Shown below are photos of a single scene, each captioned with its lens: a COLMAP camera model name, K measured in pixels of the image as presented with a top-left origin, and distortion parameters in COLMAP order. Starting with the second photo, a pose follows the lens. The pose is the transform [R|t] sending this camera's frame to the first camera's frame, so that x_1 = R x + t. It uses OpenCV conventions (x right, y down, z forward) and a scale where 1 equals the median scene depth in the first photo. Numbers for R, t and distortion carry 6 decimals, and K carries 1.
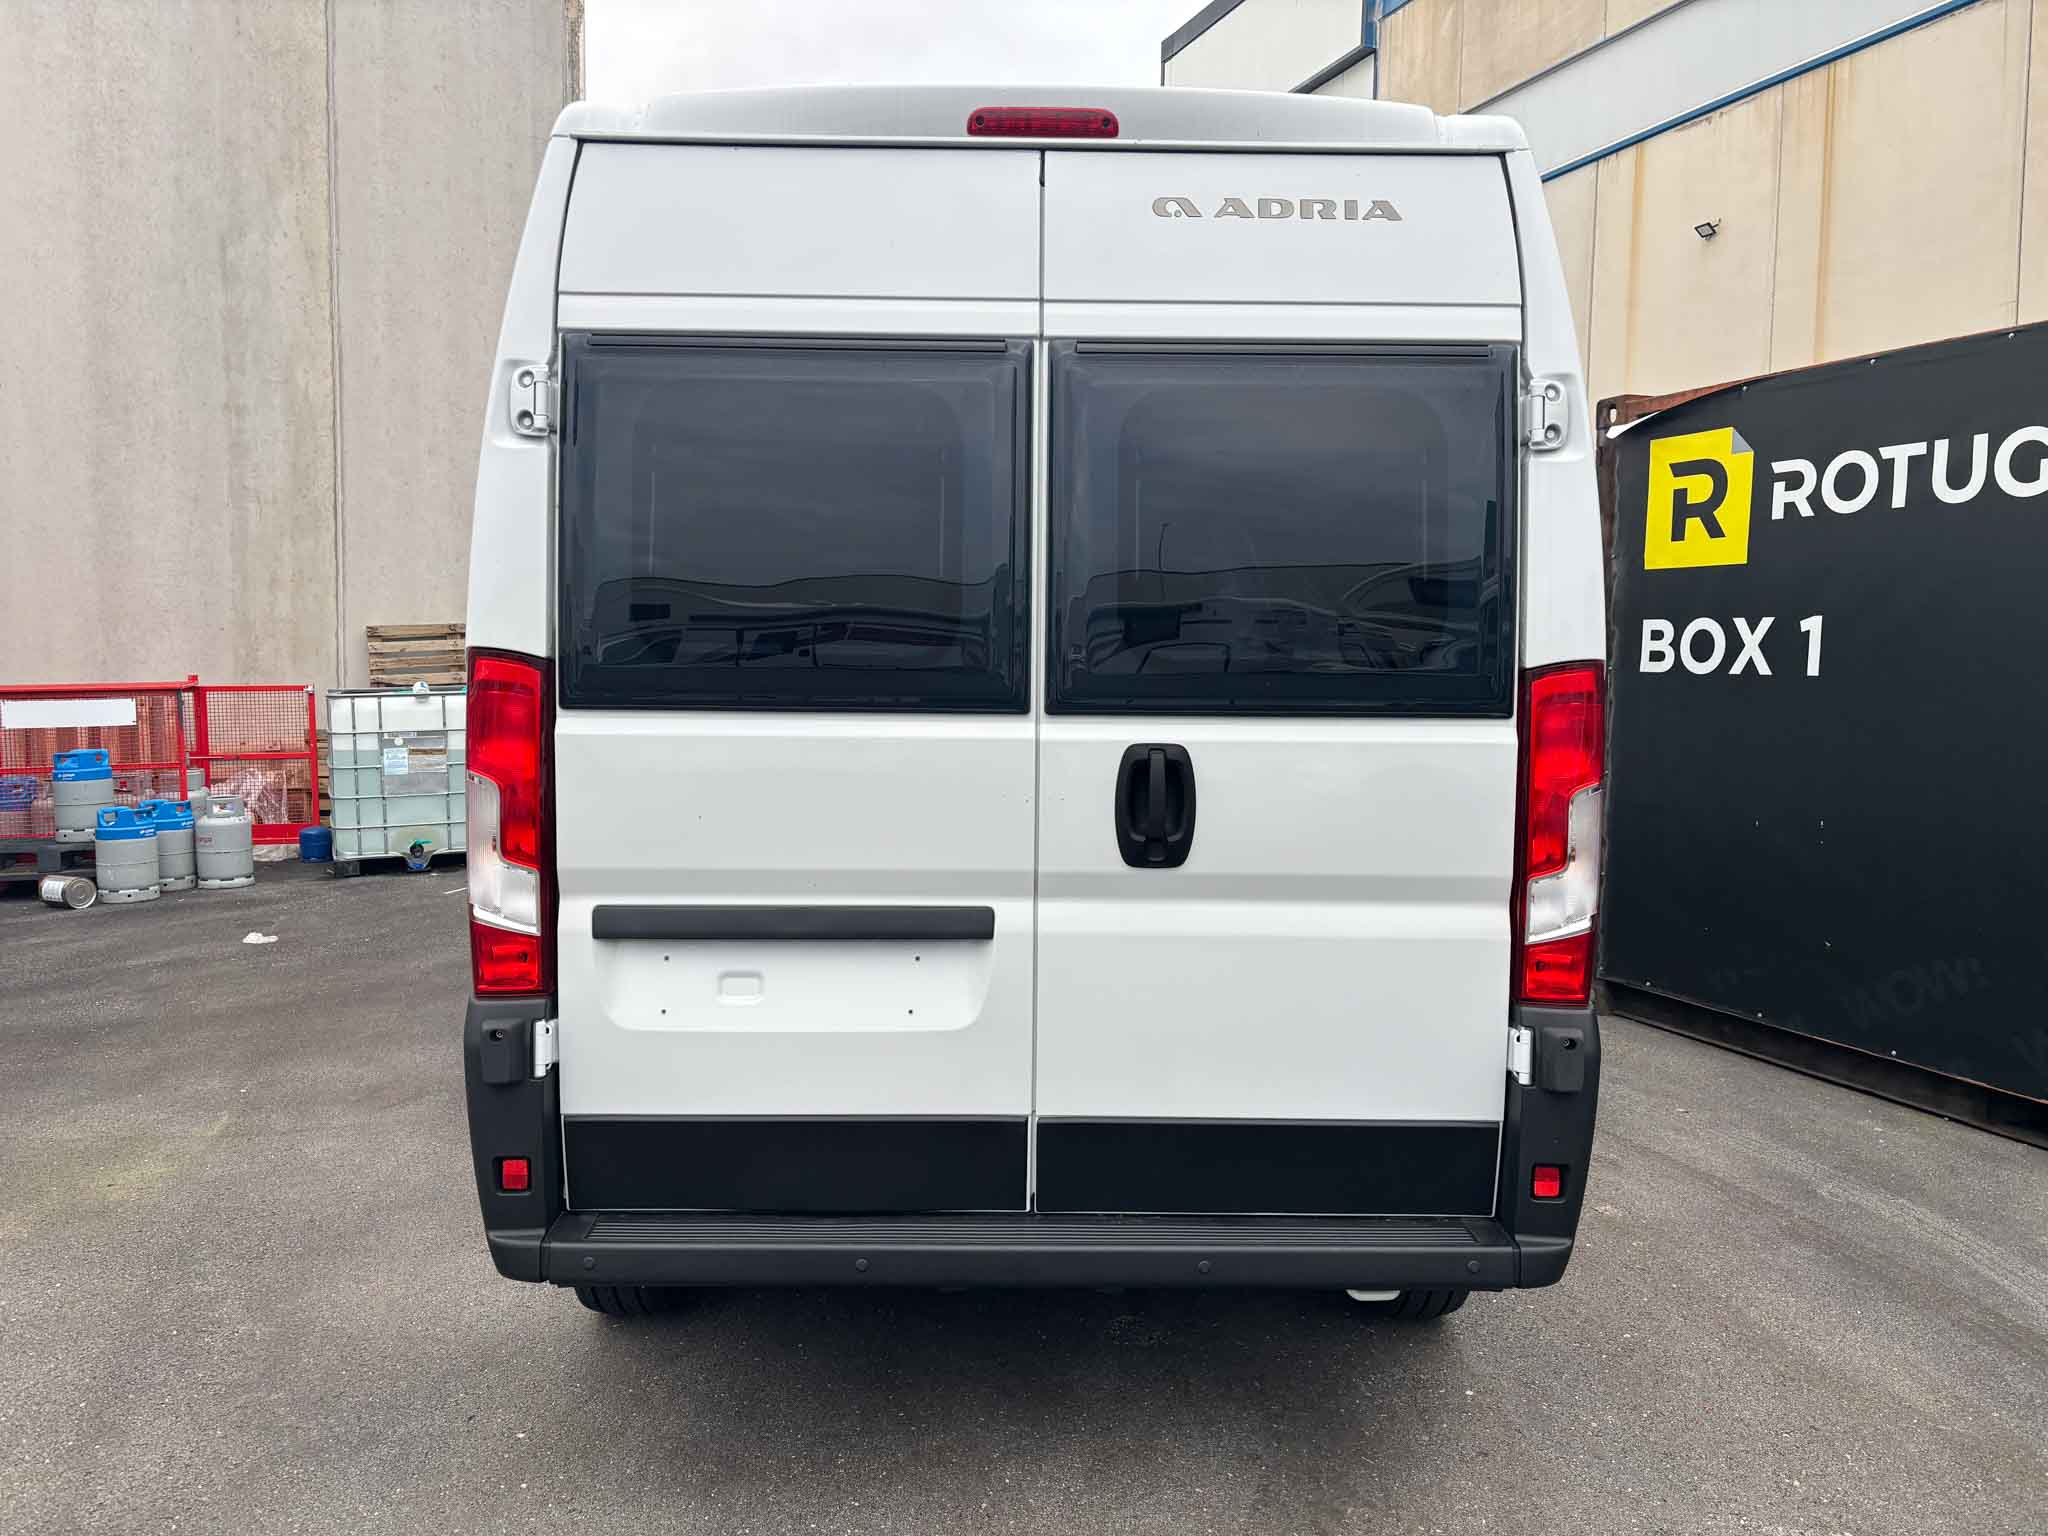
lens RADIAL K [[1549.7, 0, 1017.8], [0, 1549.7, 756.4], [0, 0, 1]] dist [0.039794, -0.025835]
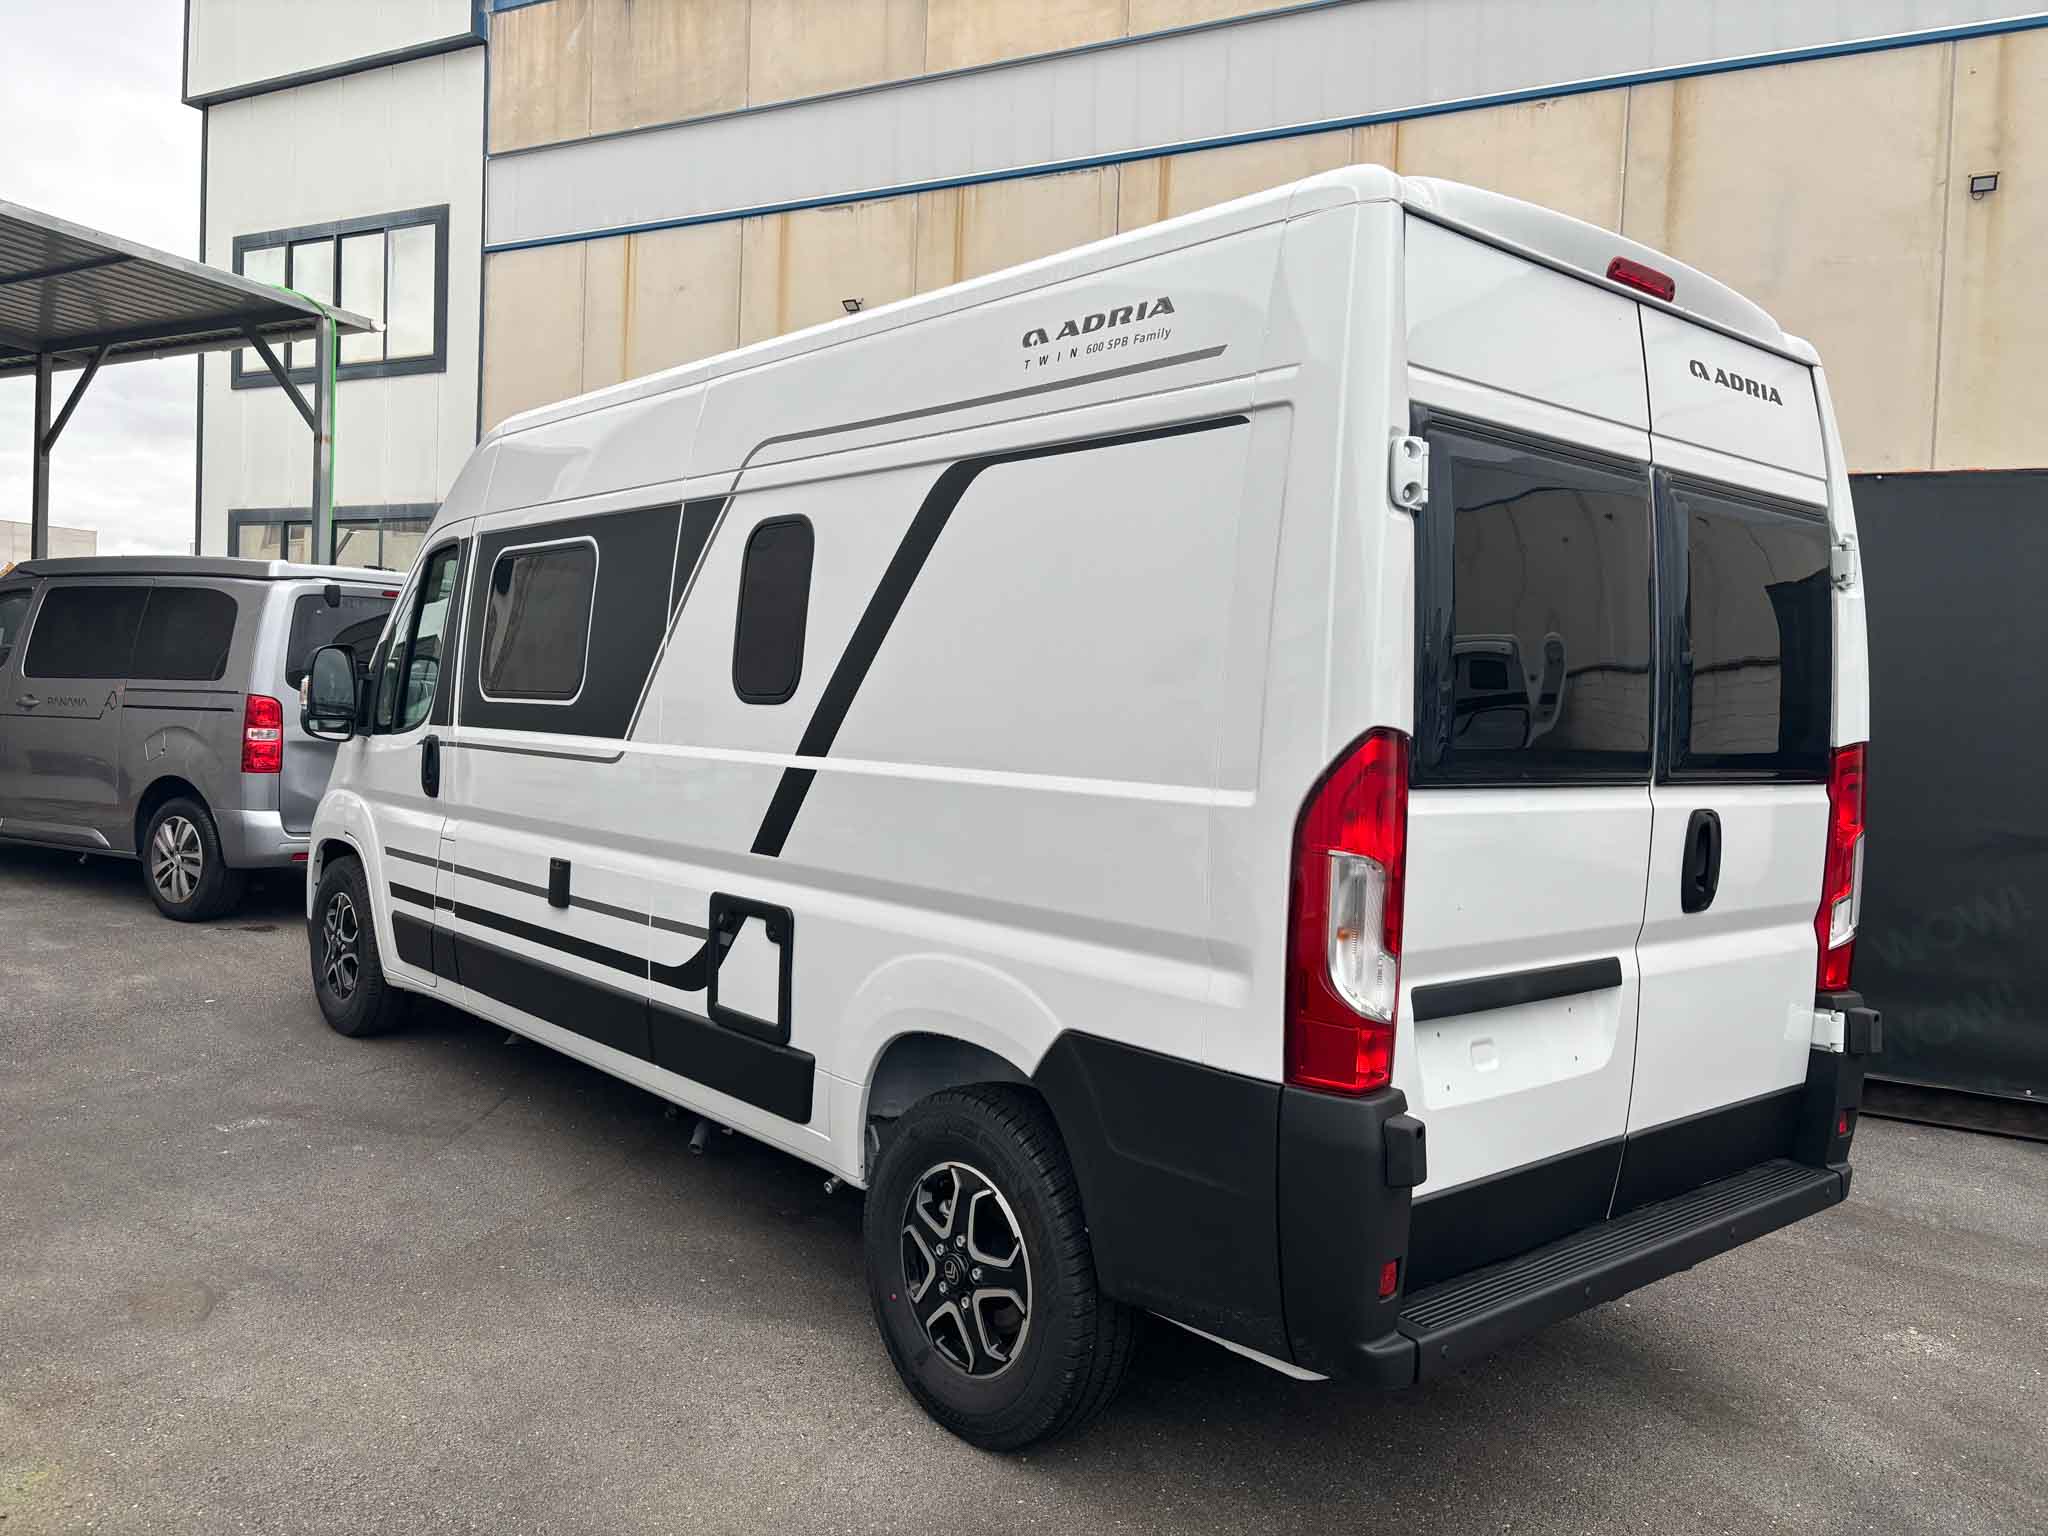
lens RADIAL K [[1549.7, 0, 1016.5], [0, 1549.7, 755.6], [0, 0, 1]] dist [0.039794, -0.025835]
pose [[0.767508, -0.002756, 0.641033, -0.683517], [0.006682, 0.999971, -0.003702, -0.030624], [-0.641004, 0.007125, 0.767504, 0.253159]]
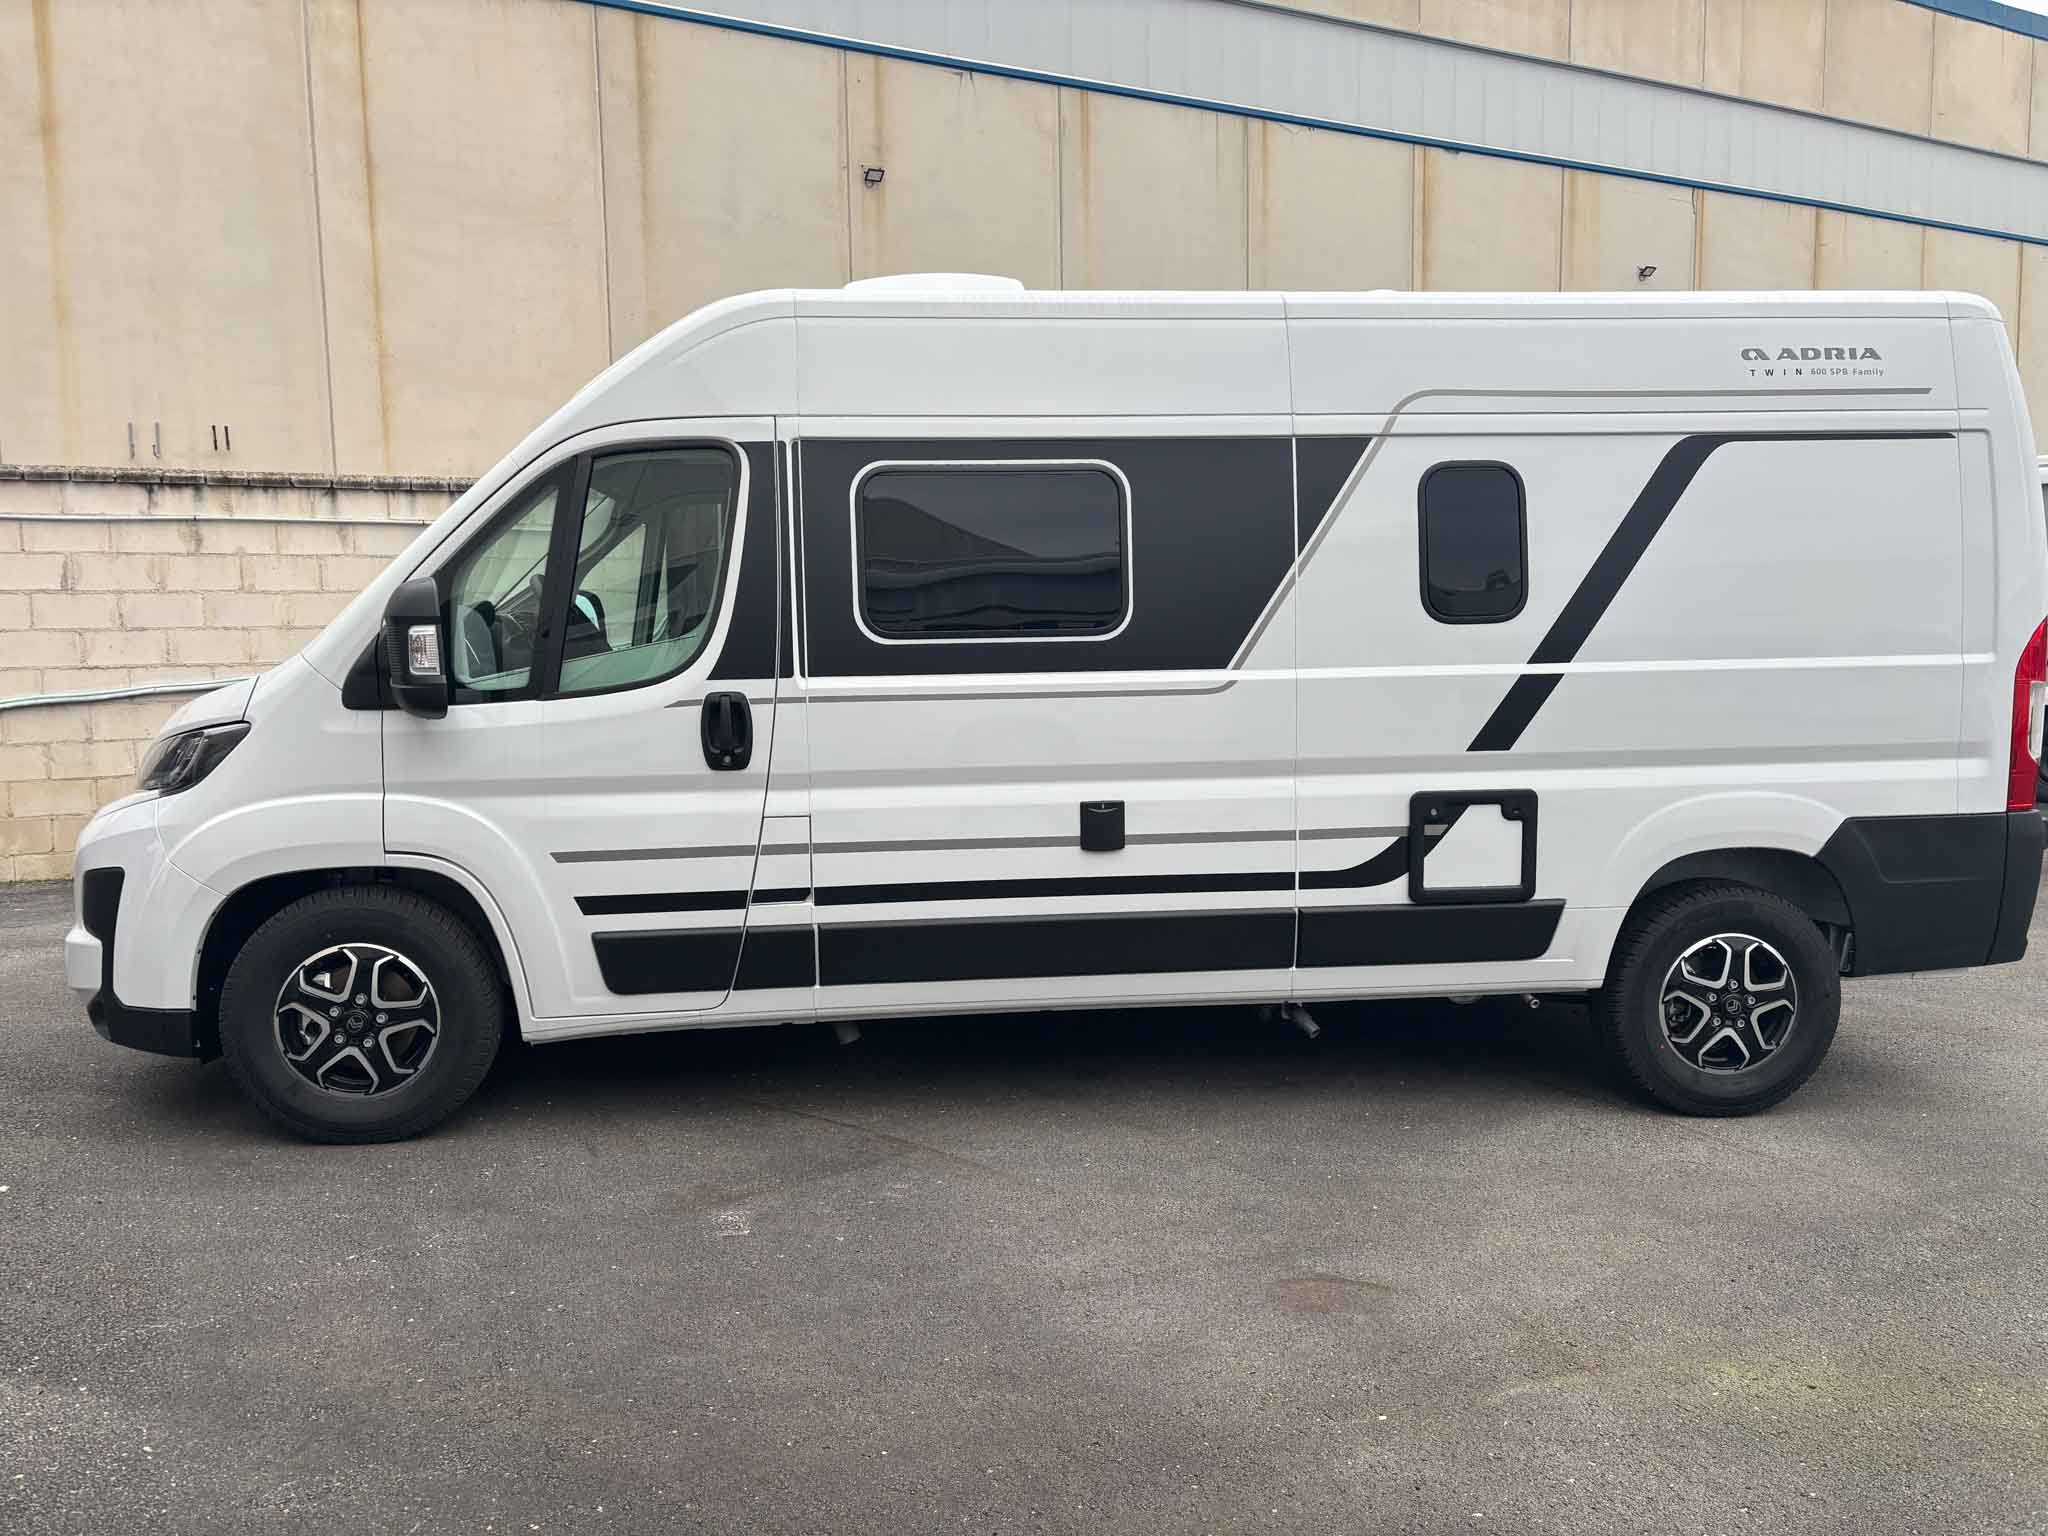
lens RADIAL K [[1549.7, 0, 1004.4], [0, 1549.7, 770.0], [0, 0, 1]] dist [0.039794, -0.025835]
pose [[-0.093419, -0.109851, 0.989548, -1.237232], [0.065003, 0.991101, 0.116160, -0.108517], [-0.993503, 0.075175, -0.085447, 1.429544]]
